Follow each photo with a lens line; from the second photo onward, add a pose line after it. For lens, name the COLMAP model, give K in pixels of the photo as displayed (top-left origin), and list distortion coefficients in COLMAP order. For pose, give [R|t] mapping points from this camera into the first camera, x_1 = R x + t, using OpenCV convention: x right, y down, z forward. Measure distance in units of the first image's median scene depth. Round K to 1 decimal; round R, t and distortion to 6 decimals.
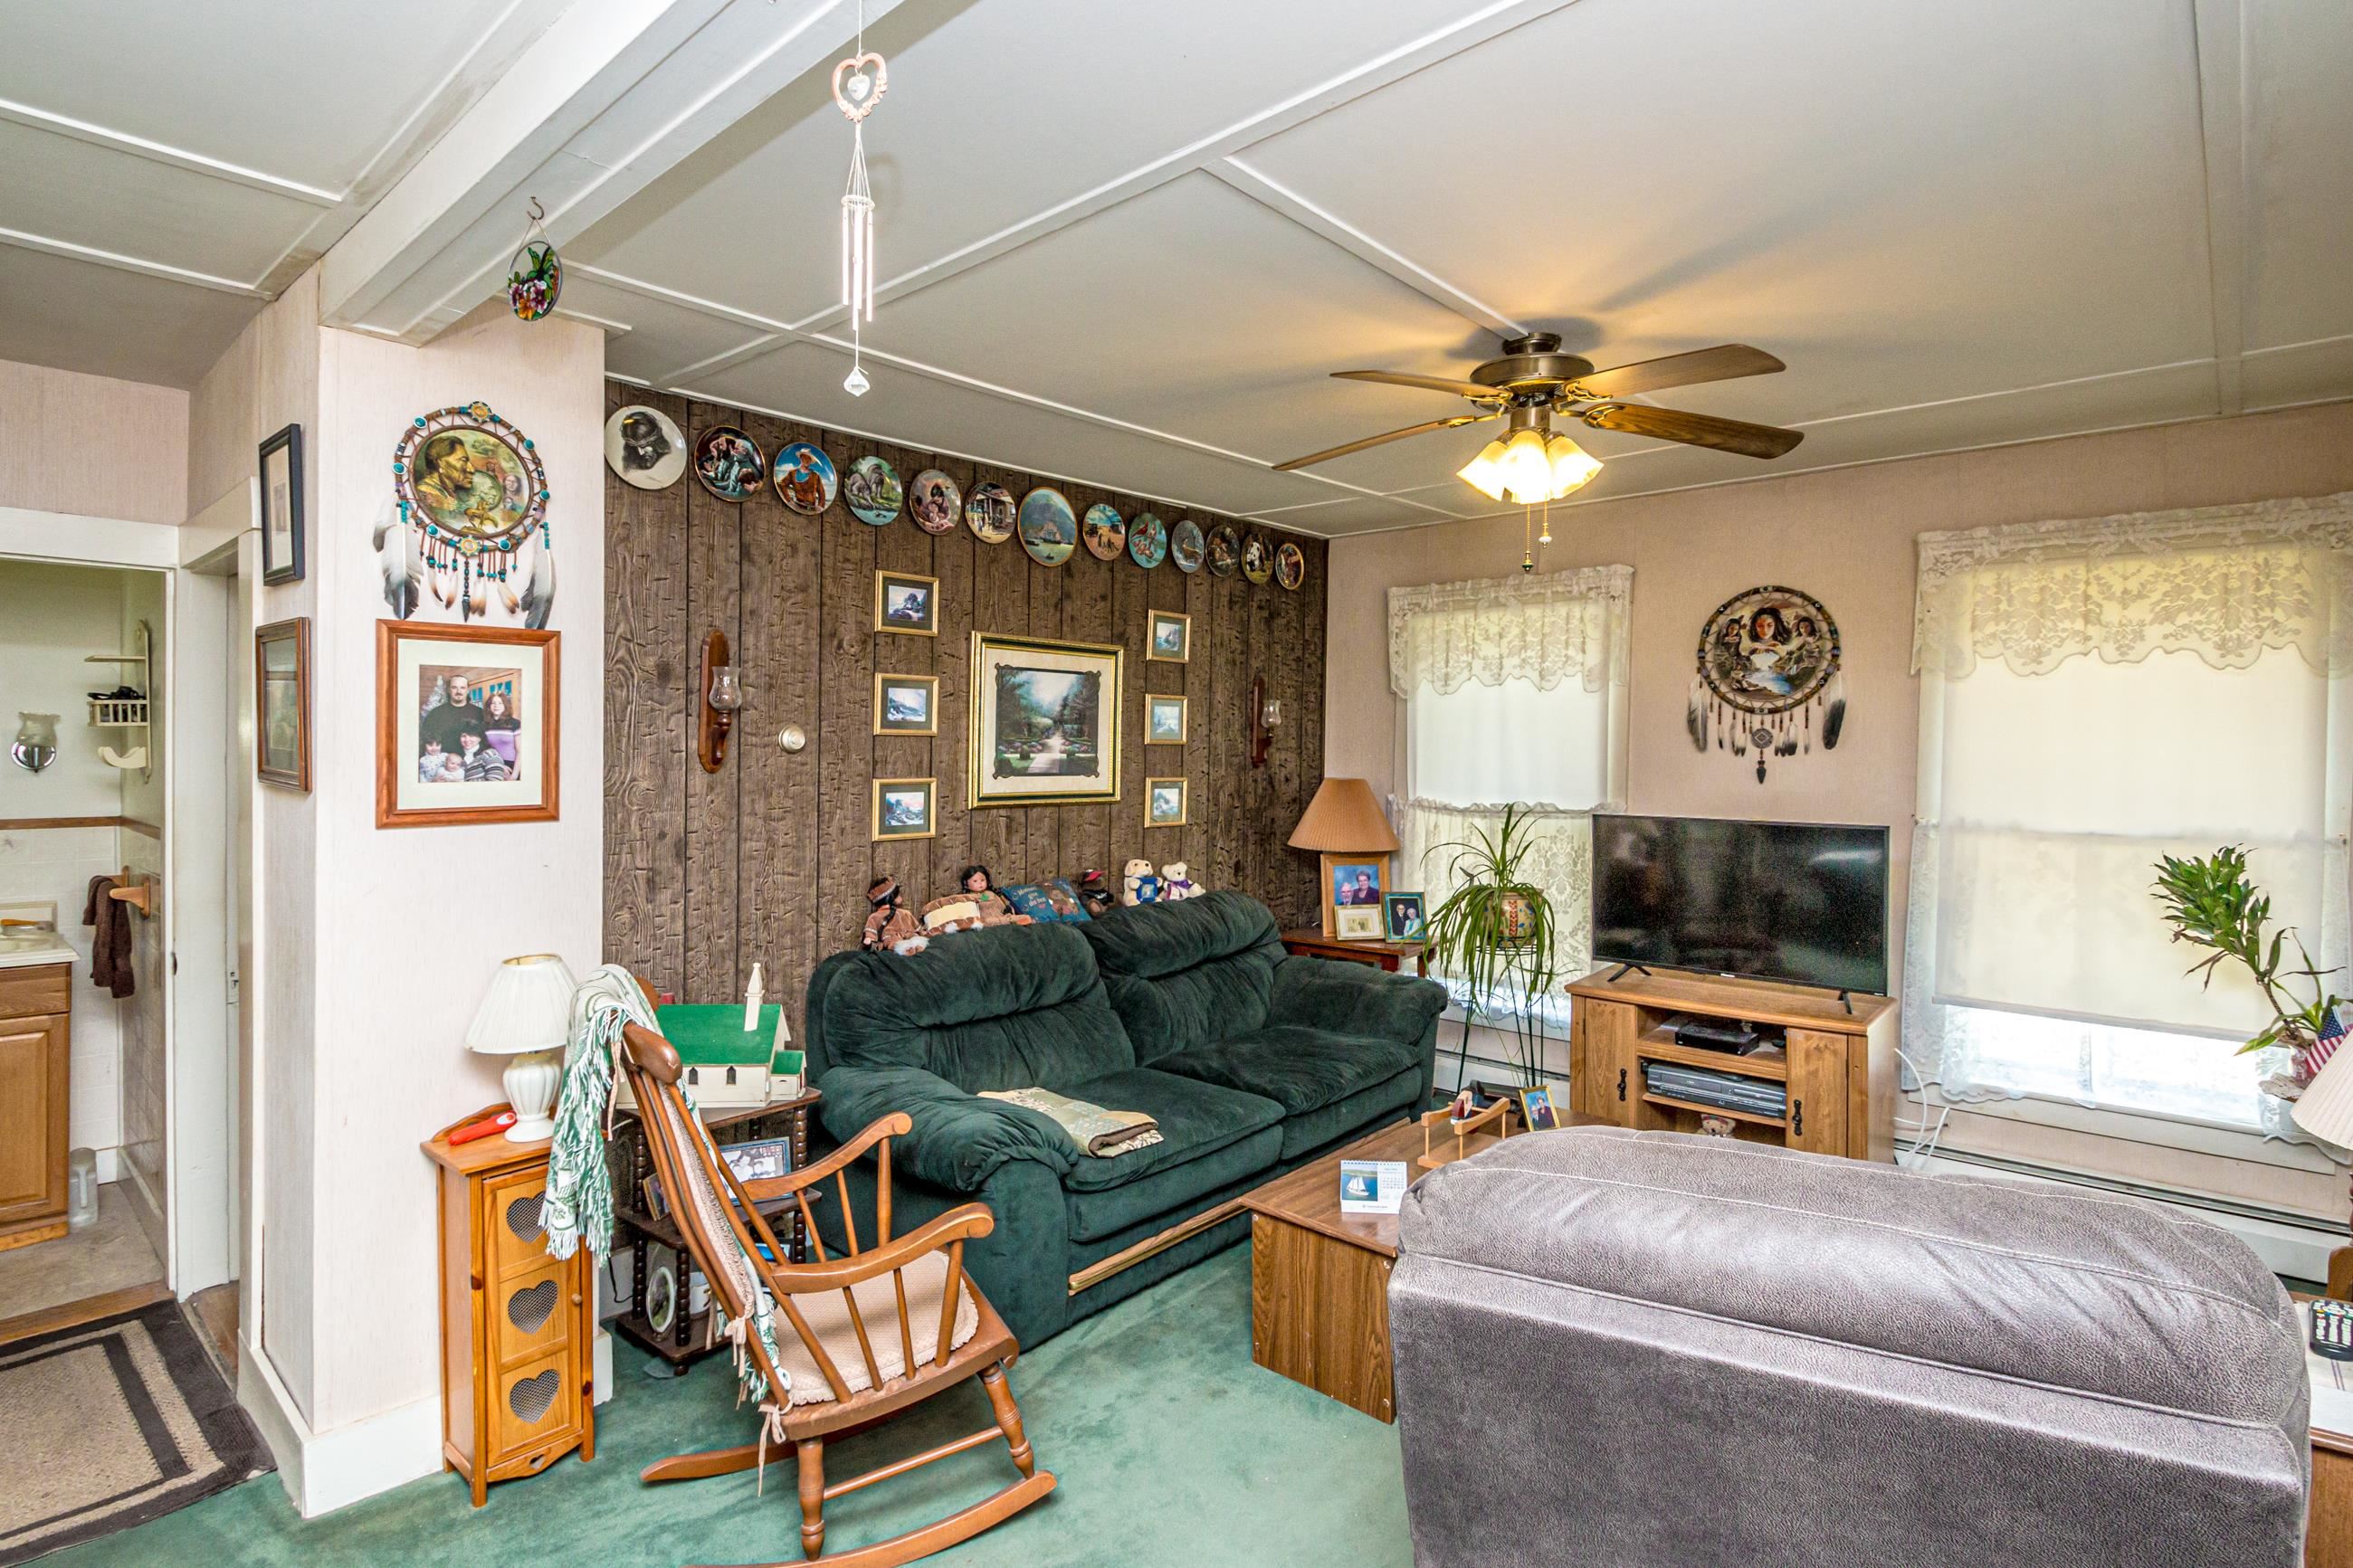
lens RADIAL K [[1190.9, 0, 1176.4], [0, 1190.9, 751.7], [0, 0, 1]] dist [-0.000362, -0.000390]
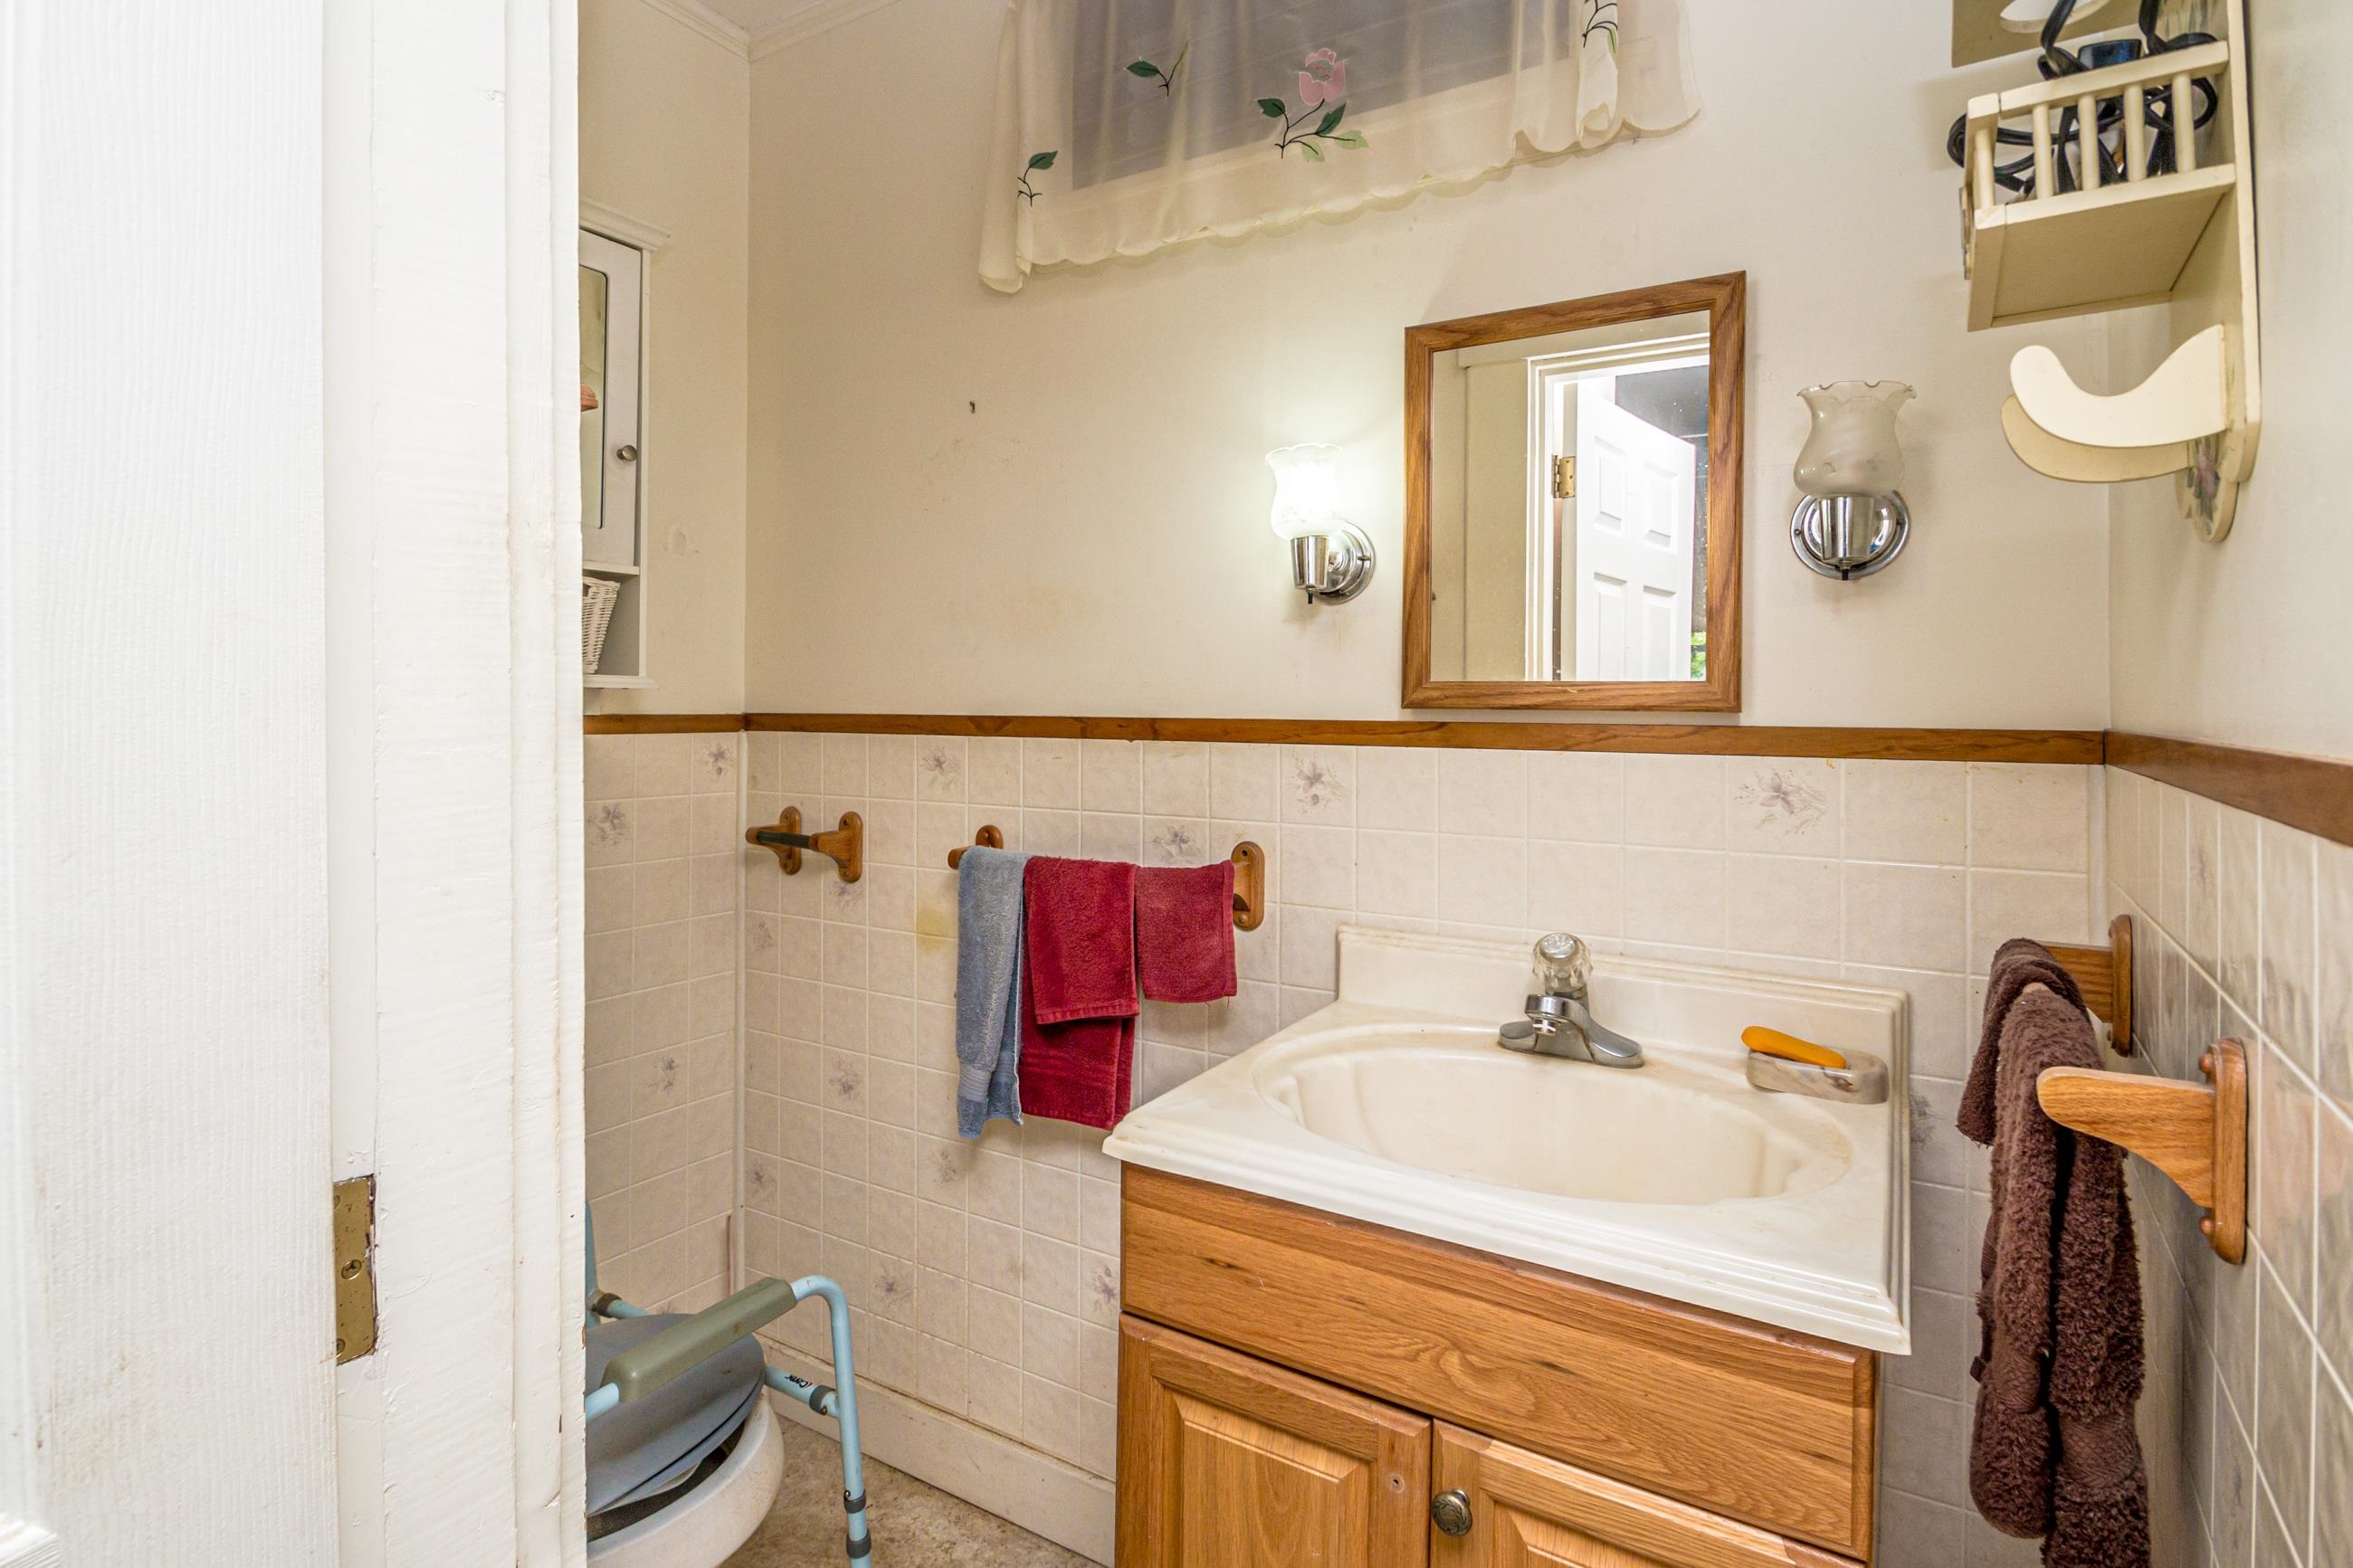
lens RADIAL K [[1186.8, 0, 1179.4], [0, 1186.8, 691.0], [0, 0, 1]] dist [-0.000680, -0.001000]
pose [[0.170355, -0.007368, -0.985355, -0.719419], [-0.006099, 0.999945, -0.008531, 0.053502], [0.985364, 0.007463, 0.170301, 0.818507]]
